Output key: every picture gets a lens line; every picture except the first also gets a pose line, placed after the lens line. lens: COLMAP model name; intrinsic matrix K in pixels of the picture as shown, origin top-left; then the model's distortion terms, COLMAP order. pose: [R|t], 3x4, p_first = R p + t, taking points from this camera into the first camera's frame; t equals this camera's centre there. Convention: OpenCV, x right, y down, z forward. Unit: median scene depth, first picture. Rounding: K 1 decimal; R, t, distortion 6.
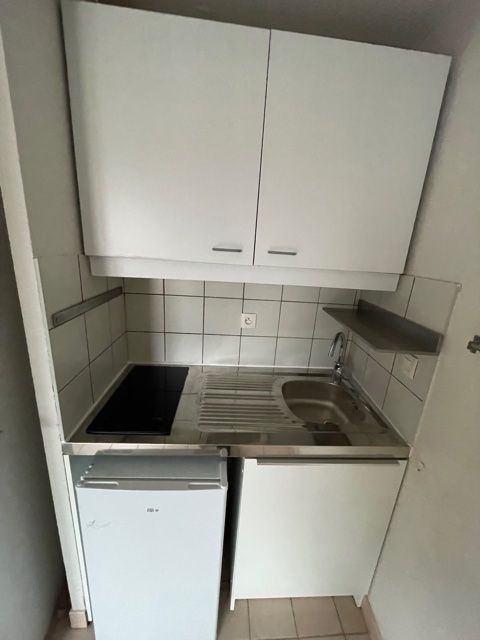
lens RADIAL K [[257.8, 0, 237.5], [0, 257.8, 320.3], [0, 0, 1]] dist [-0.009294, 0.000641]
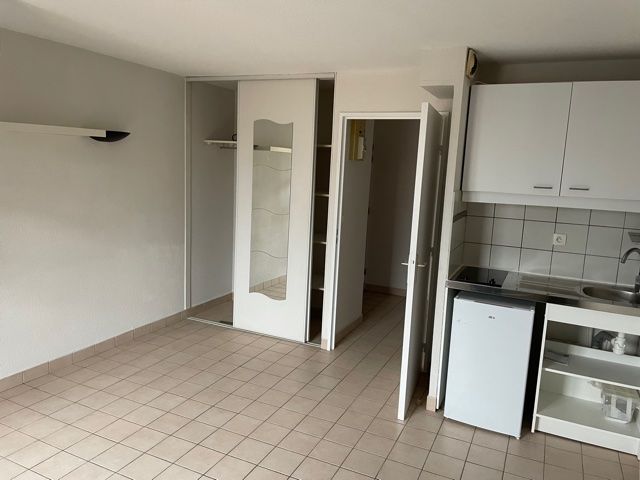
lens RADIAL K [[480.0, 0, 318.0], [0, 480.0, 237.1], [0, 0, 1]] dist [0.030360, -0.020280]
pose [[0.878310, 0.046239, -0.475851, 0.134751], [-0.121431, 0.984248, -0.128492, 0.461569], [0.462414, 0.170639, 0.870090, -1.734584]]
